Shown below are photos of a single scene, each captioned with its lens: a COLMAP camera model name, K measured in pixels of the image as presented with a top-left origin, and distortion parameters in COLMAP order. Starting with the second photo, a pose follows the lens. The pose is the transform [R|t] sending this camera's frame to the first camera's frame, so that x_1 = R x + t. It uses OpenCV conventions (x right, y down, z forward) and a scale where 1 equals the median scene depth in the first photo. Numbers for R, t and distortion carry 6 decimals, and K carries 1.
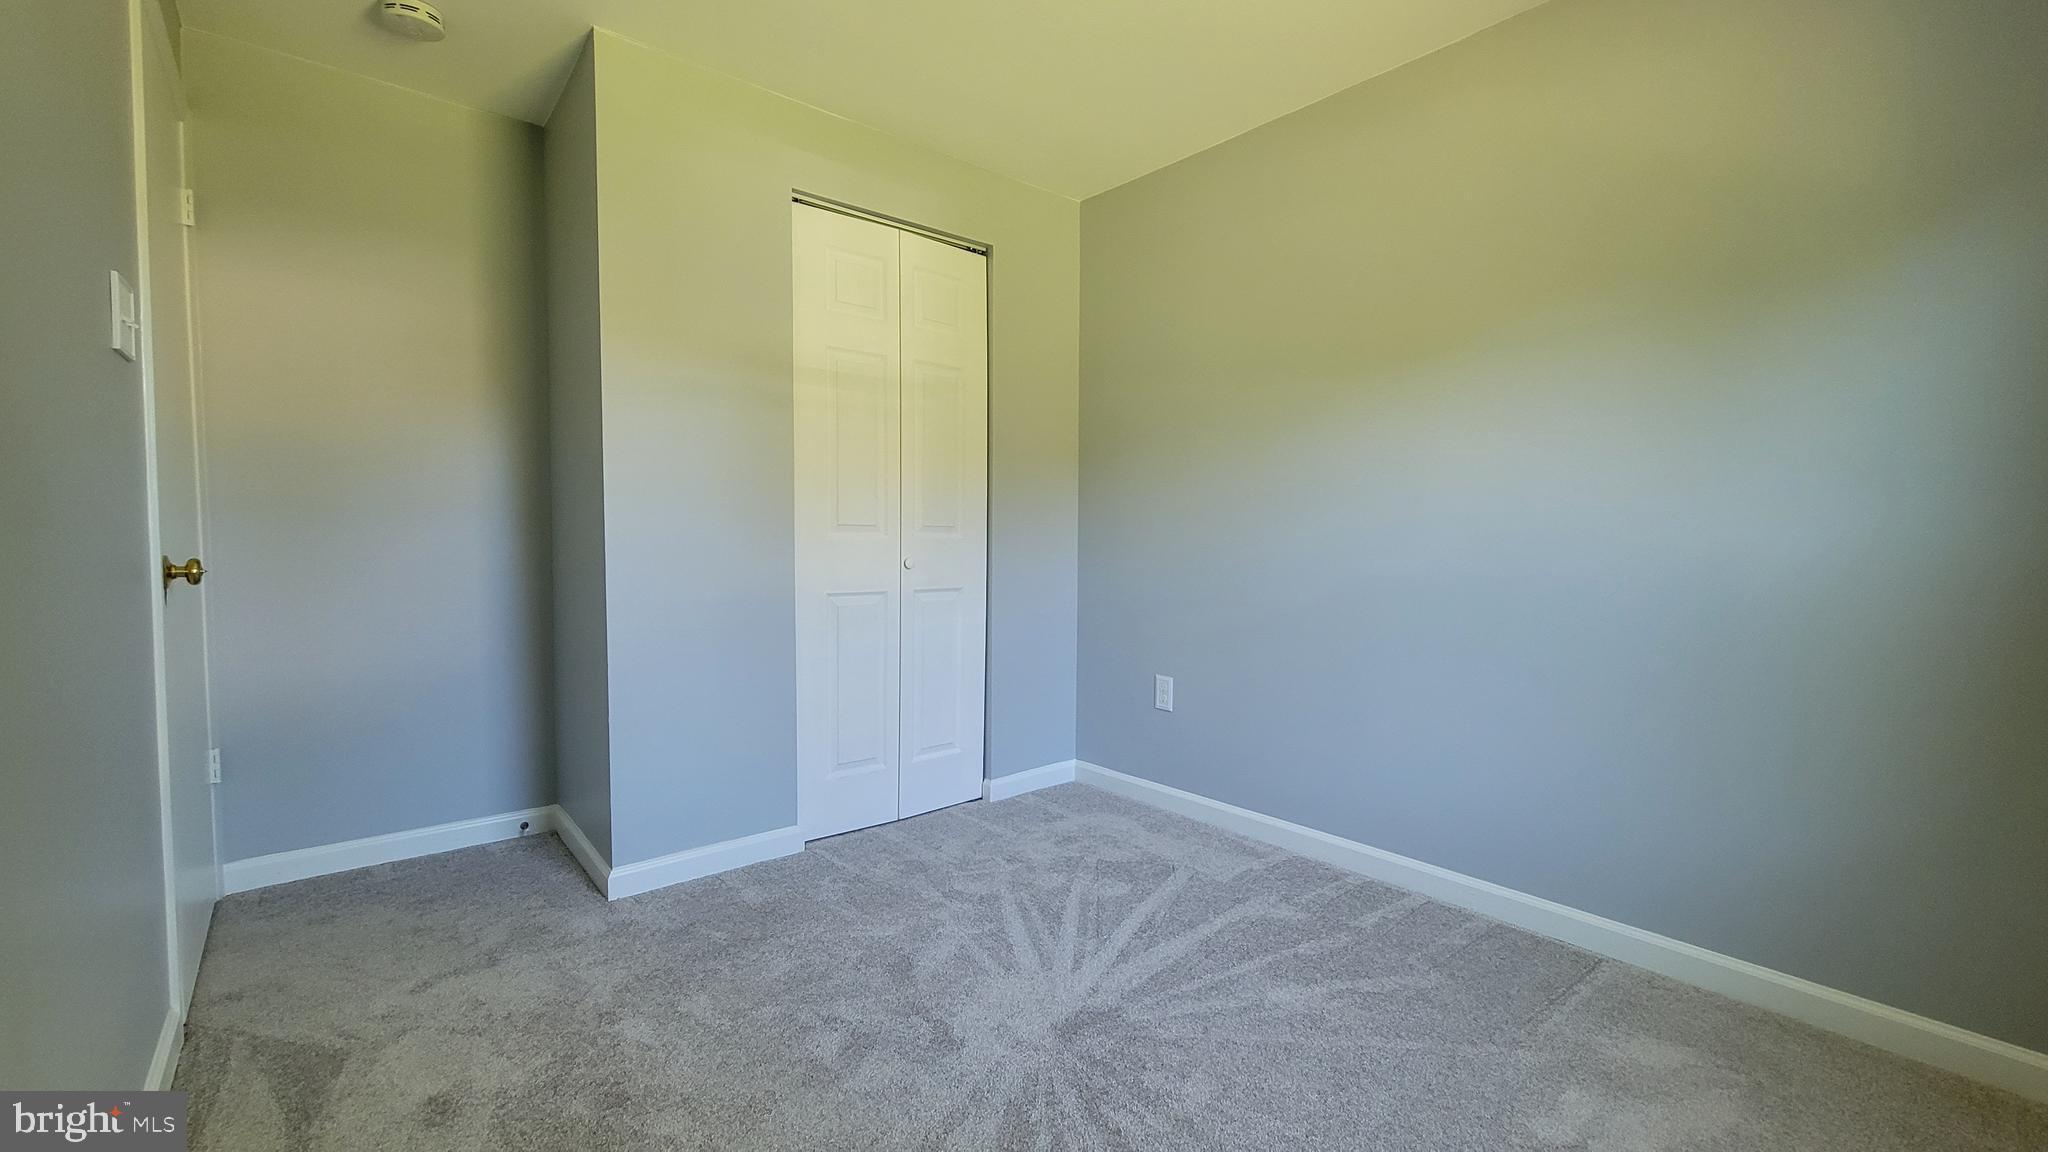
lens RADIAL K [[826.1, 0, 1030.2], [0, 826.1, 577.1], [0, 0, 1]] dist [0.001401, -0.000215]
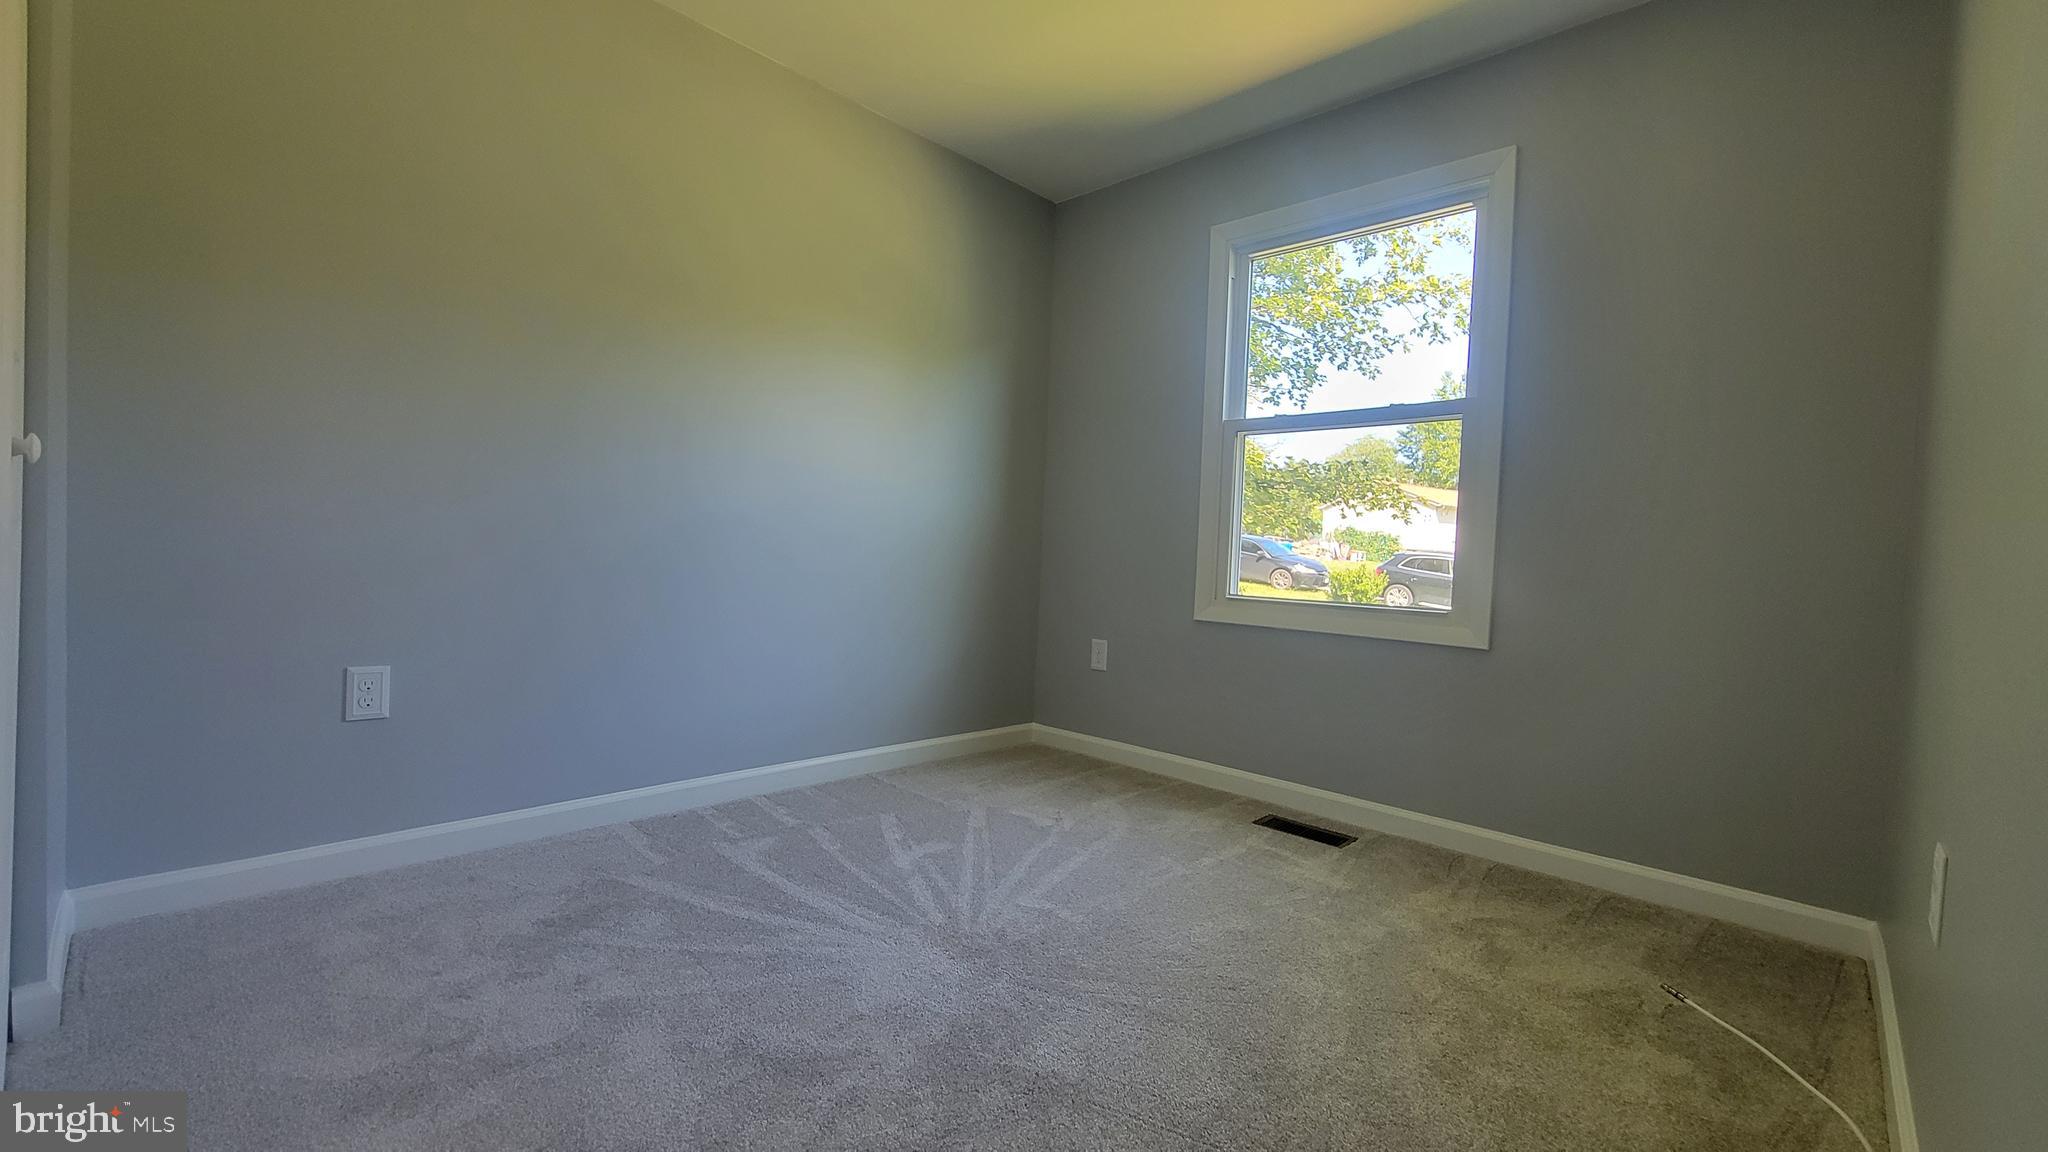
lens RADIAL K [[826.1, 0, 1030.2], [0, 826.1, 577.1], [0, 0, 1]] dist [0.001401, -0.000215]
pose [[-0.108769, -0.041048, 0.993219, -0.710770], [0.007974, 0.999079, 0.042164, 0.042860], [-0.994035, 0.012506, -0.108341, 0.779778]]
